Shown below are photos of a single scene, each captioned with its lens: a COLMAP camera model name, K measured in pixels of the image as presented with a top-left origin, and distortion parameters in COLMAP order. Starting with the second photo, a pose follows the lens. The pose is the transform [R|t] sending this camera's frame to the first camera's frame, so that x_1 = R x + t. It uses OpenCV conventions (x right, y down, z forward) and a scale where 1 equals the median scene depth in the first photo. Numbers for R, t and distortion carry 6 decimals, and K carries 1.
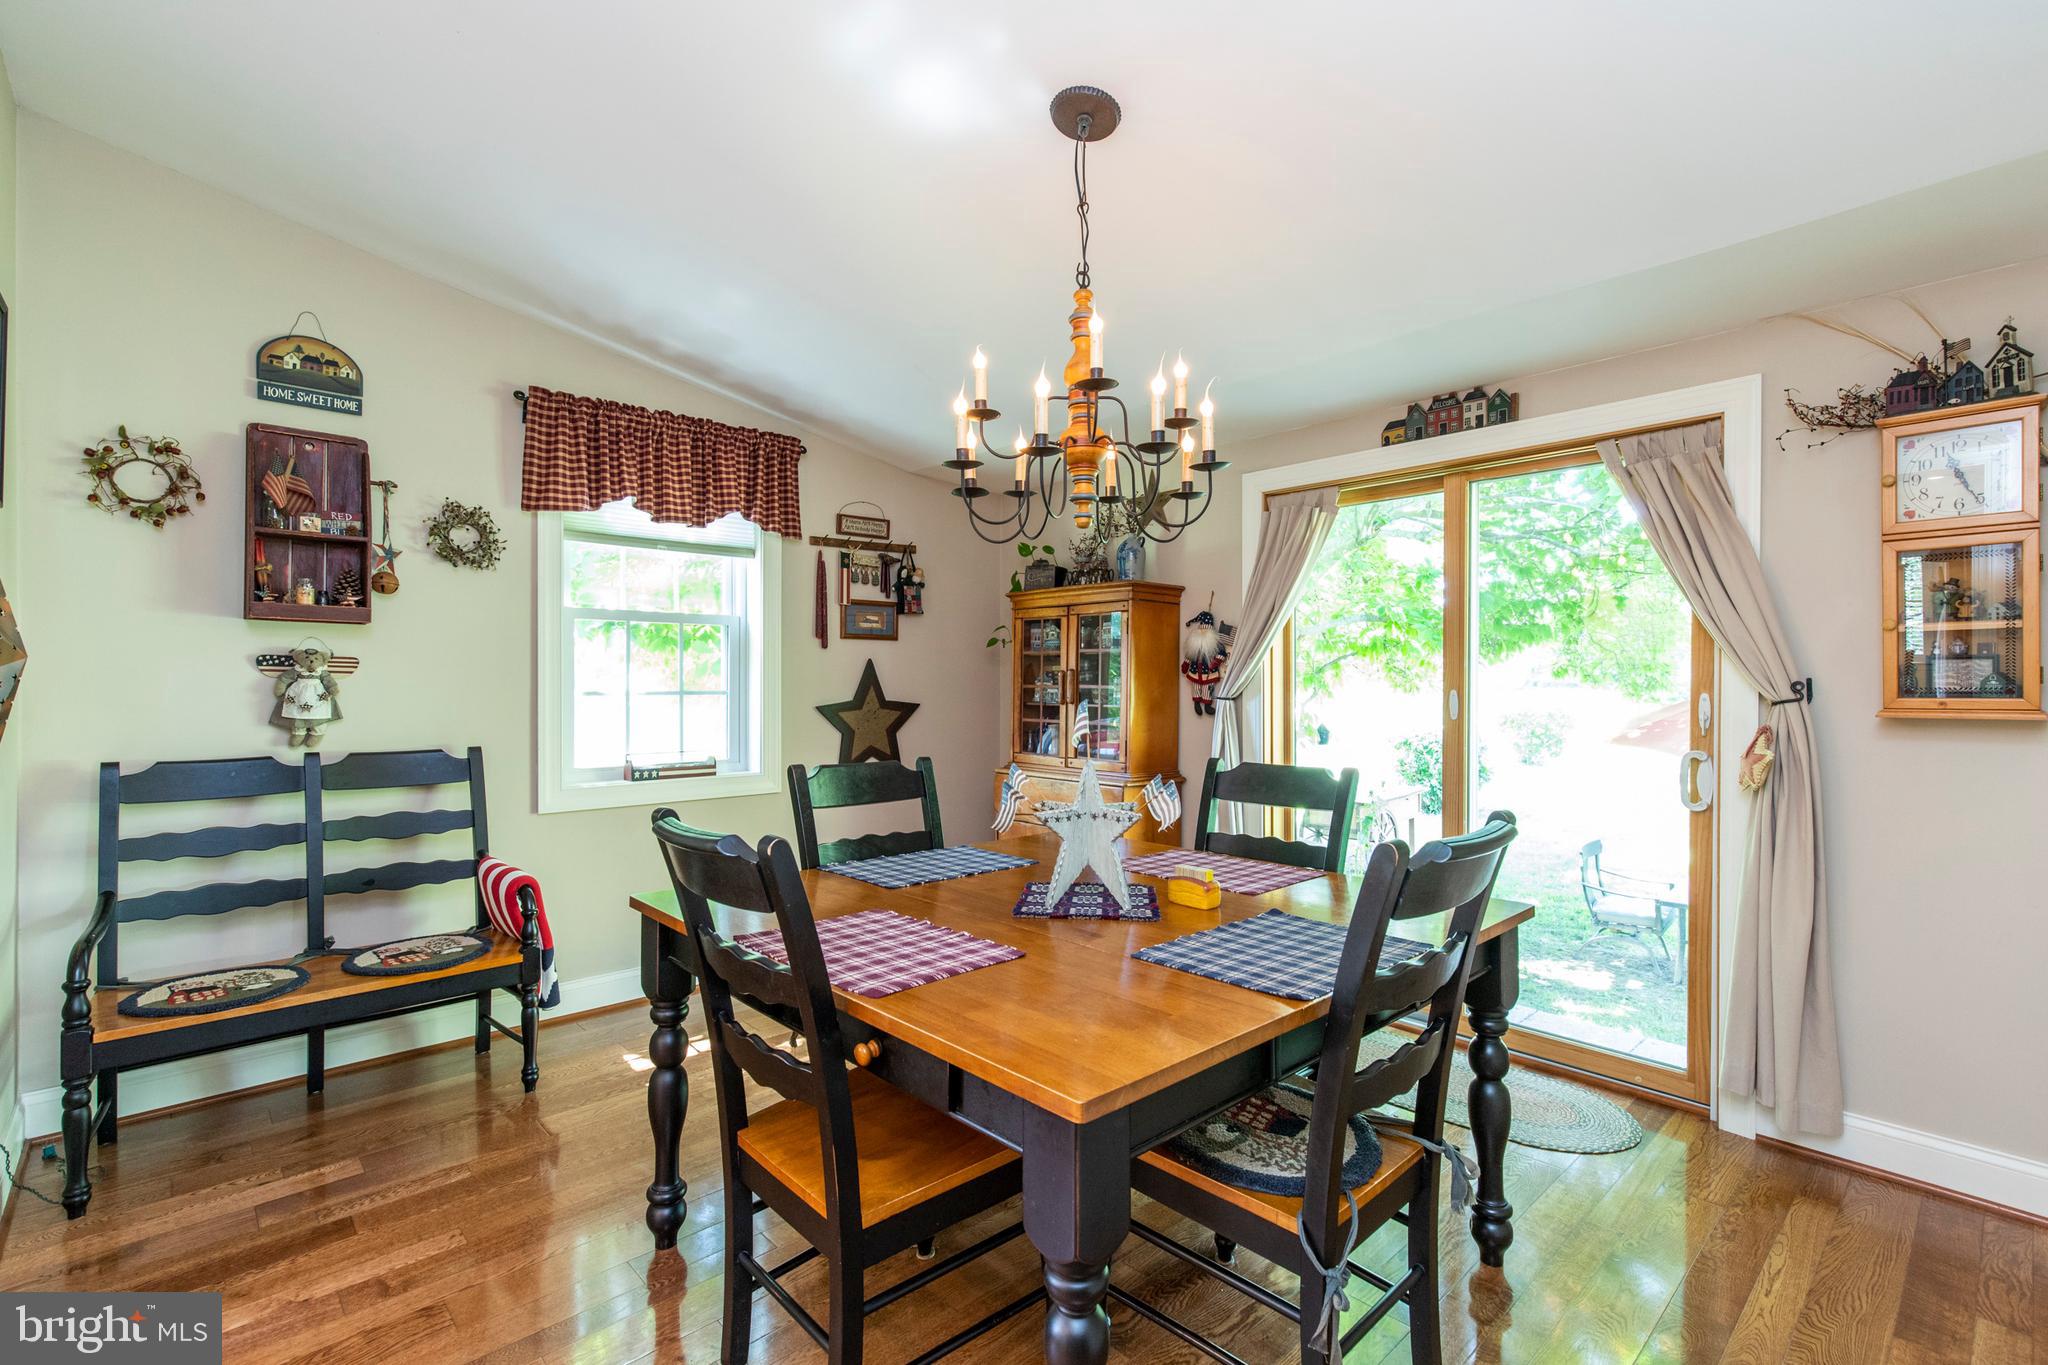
lens RADIAL K [[917.2, 0, 1027.0], [0, 917.2, 687.4], [0, 0, 1]] dist [0.008341, -0.002225]
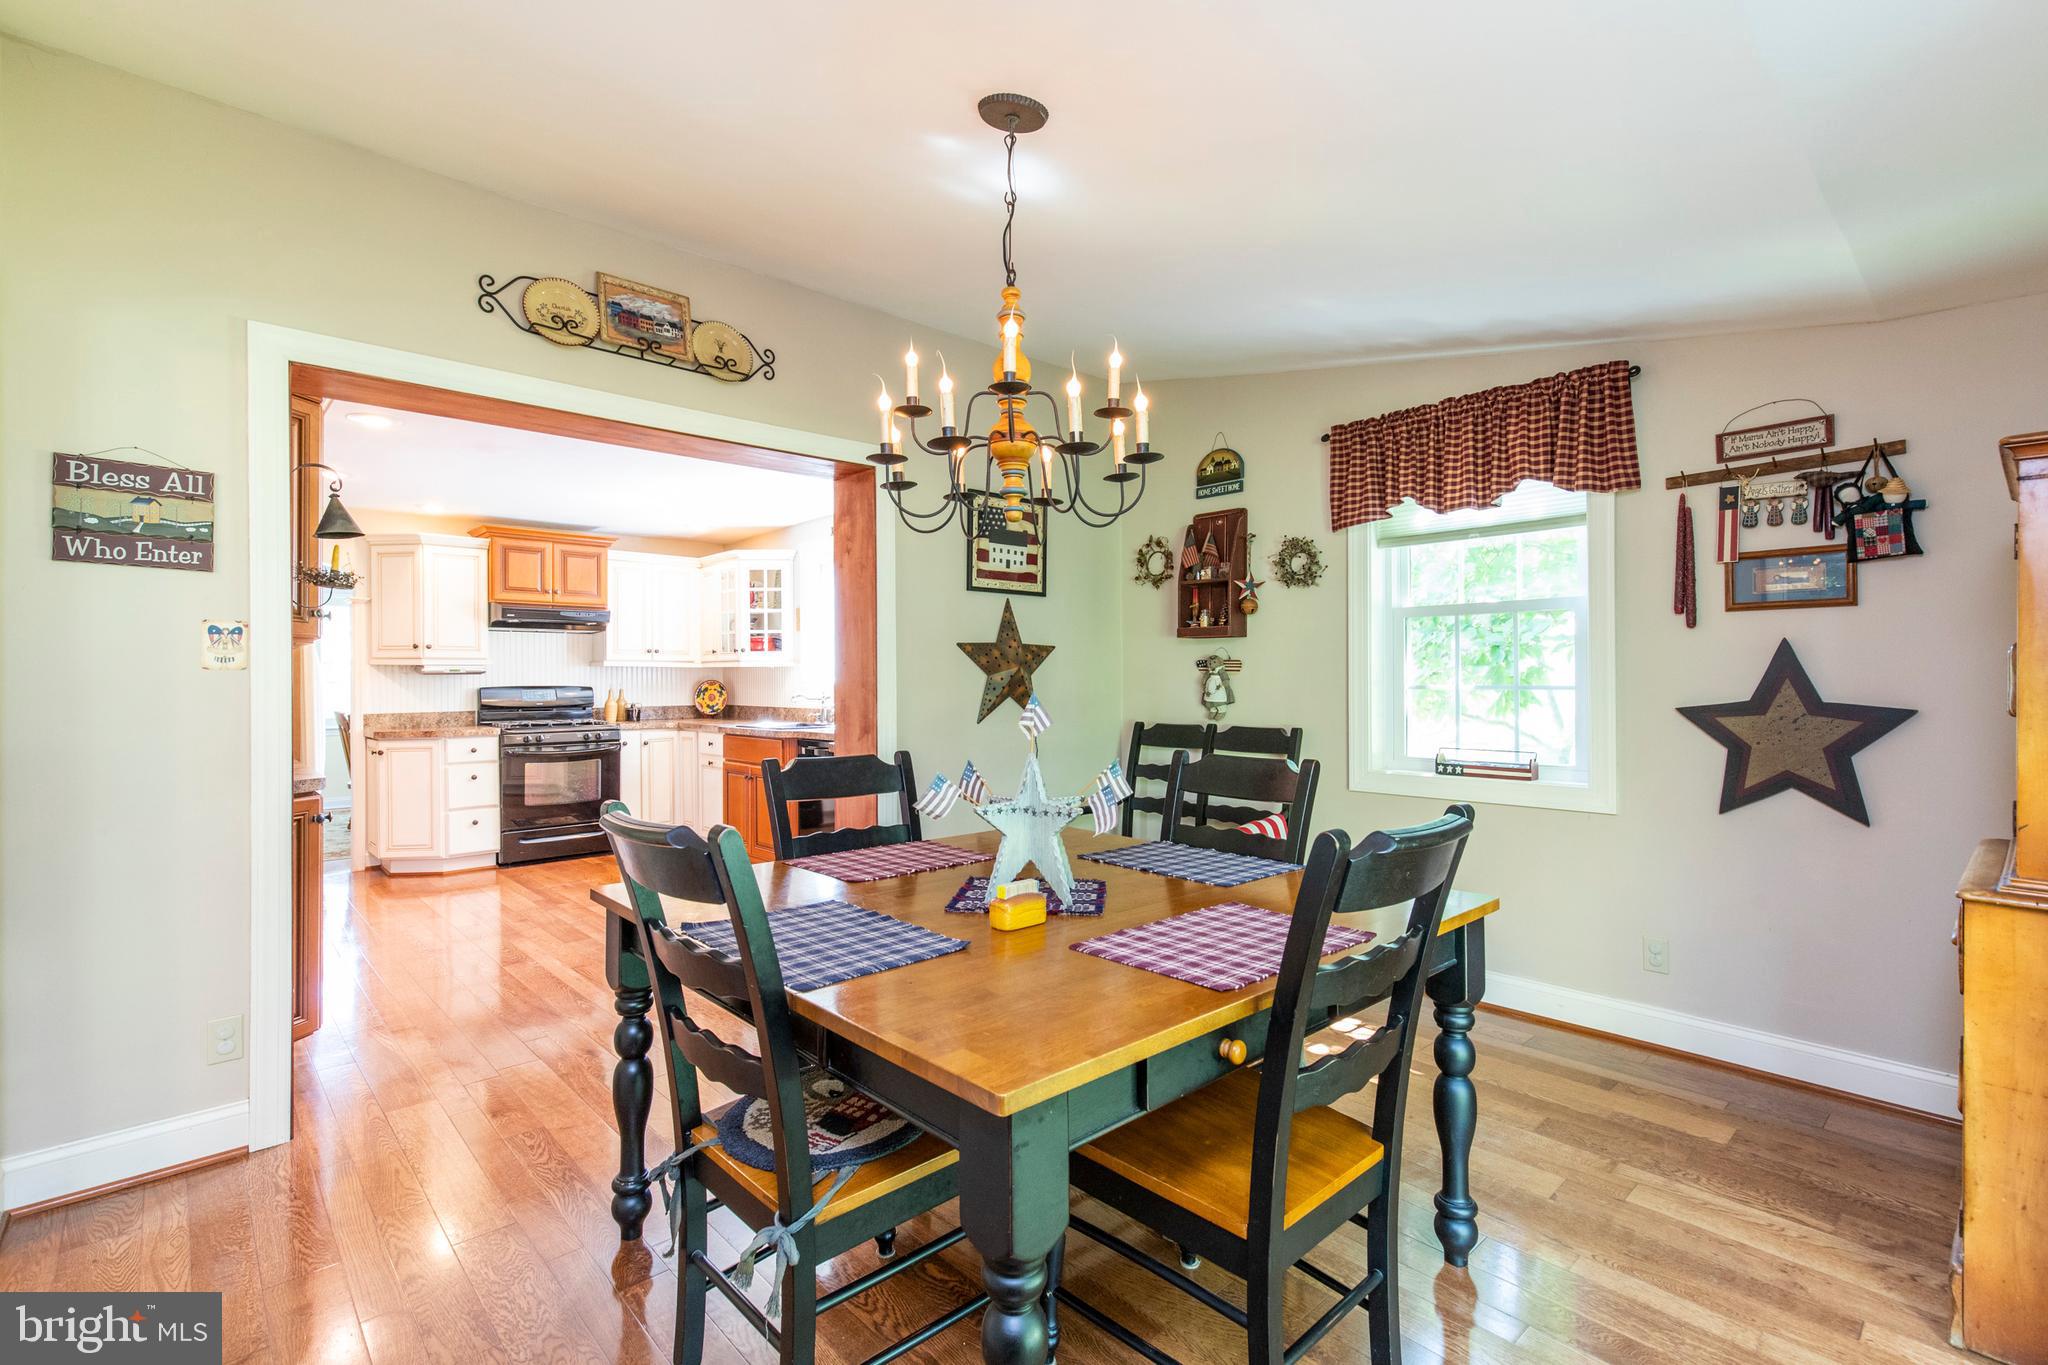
lens RADIAL K [[917.2, 0, 1033.5], [0, 917.2, 678.5], [0, 0, 1]] dist [0.008341, -0.002225]
pose [[0.004628, -0.001534, -0.999988, 0.576060], [-0.000928, 0.999998, -0.001539, -0.001044], [0.999989, 0.000935, 0.004627, 0.549000]]
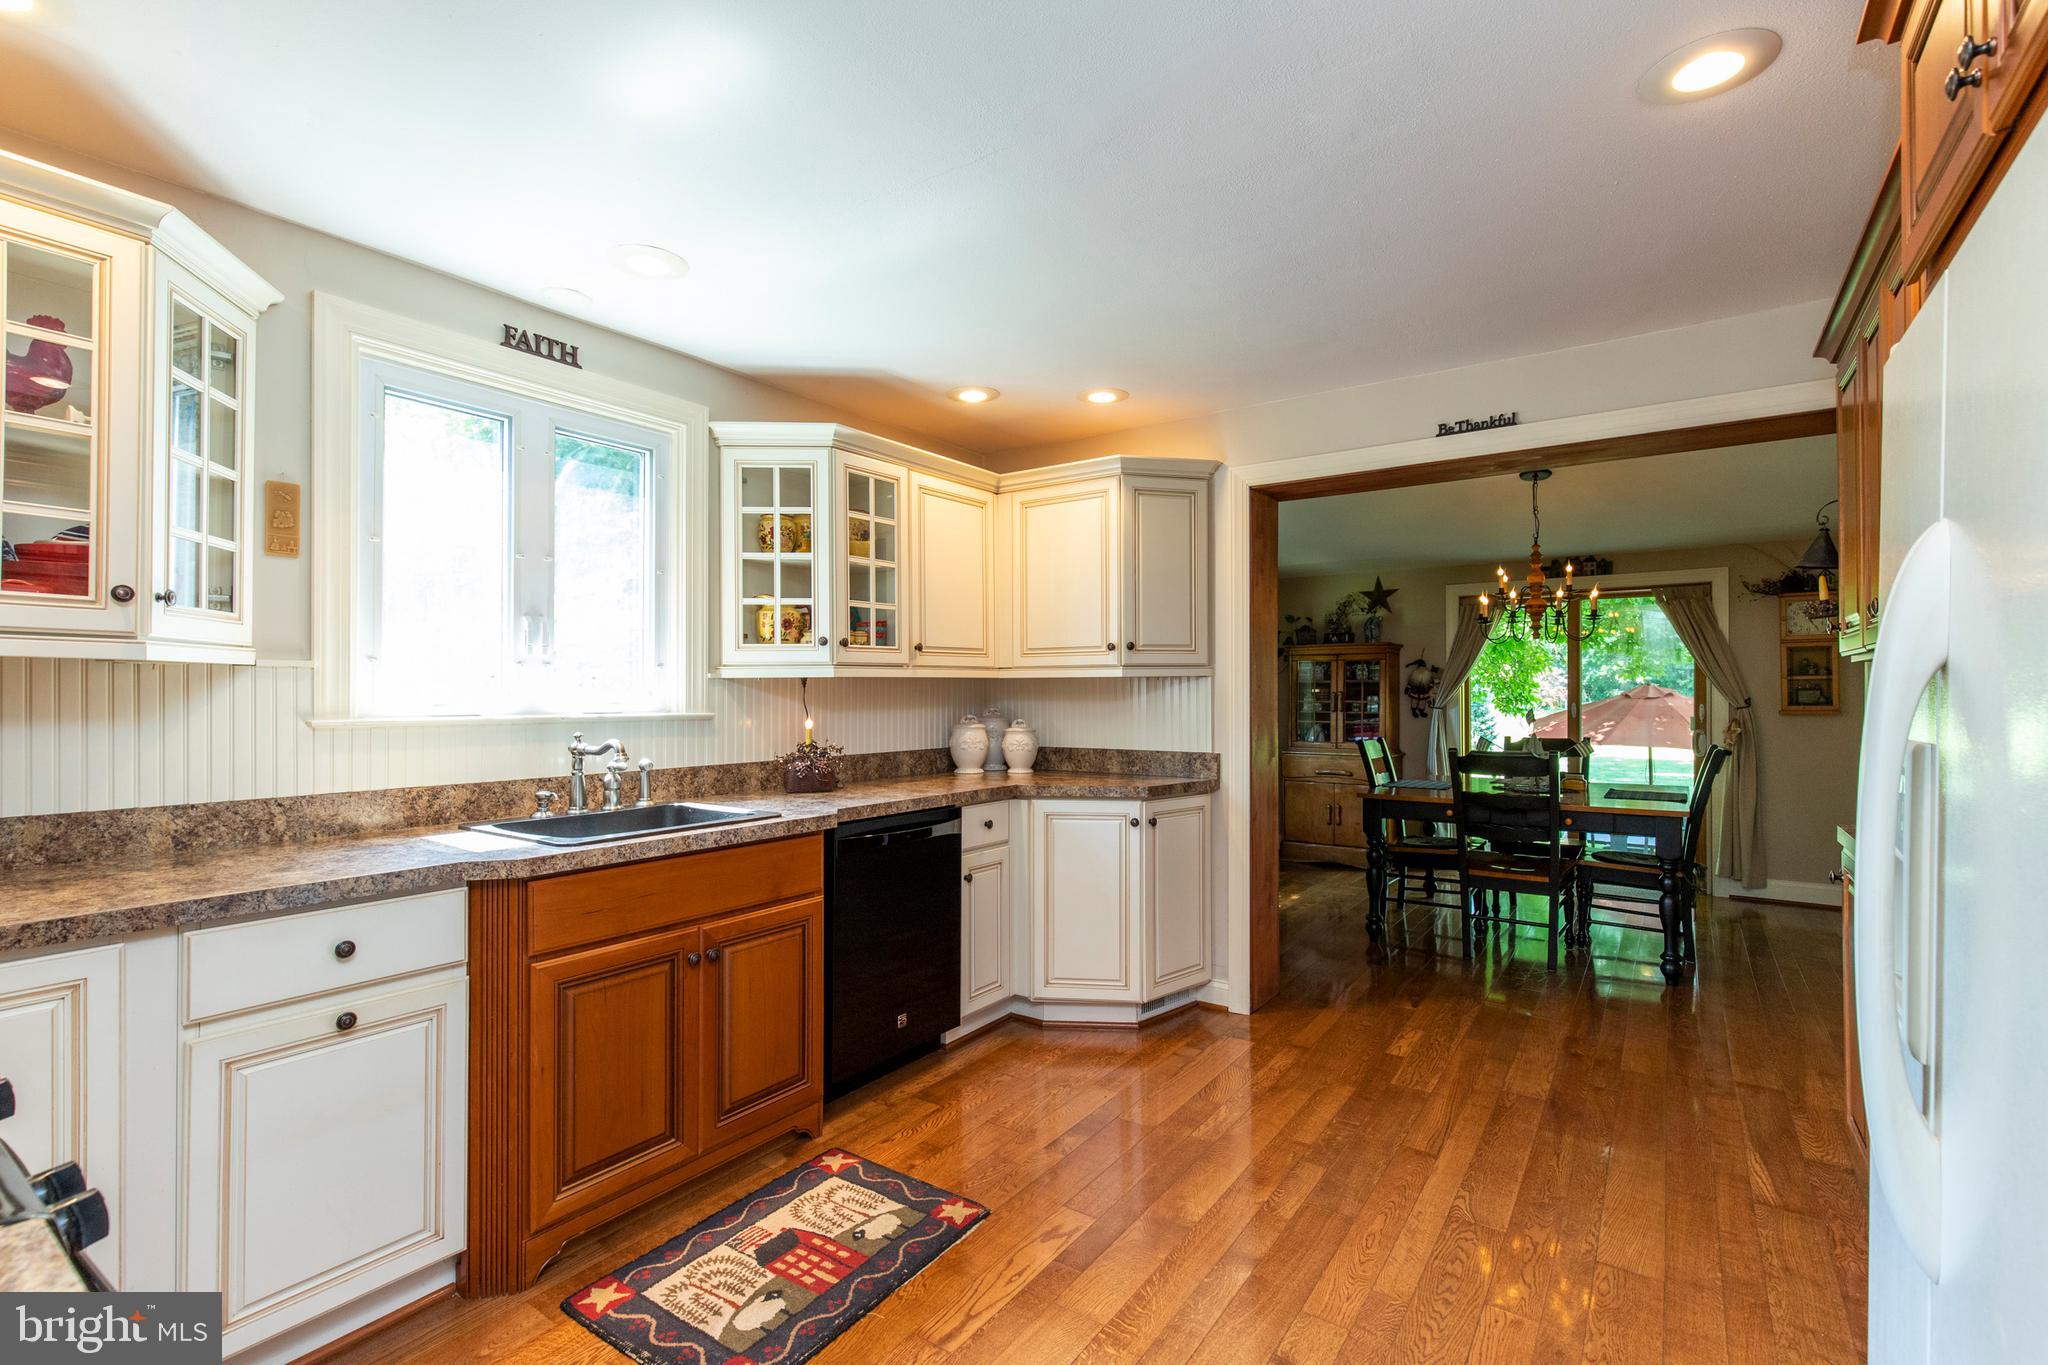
lens RADIAL K [[917.2, 0, 1017.5], [0, 917.2, 688.7], [0, 0, 1]] dist [0.008341, -0.002225]
pose [[0.979858, 0.000226, 0.199695, -1.031575], [0.002381, 0.999915, -0.012814, -0.005224], [-0.199680, 0.013032, 0.979774, -0.662419]]
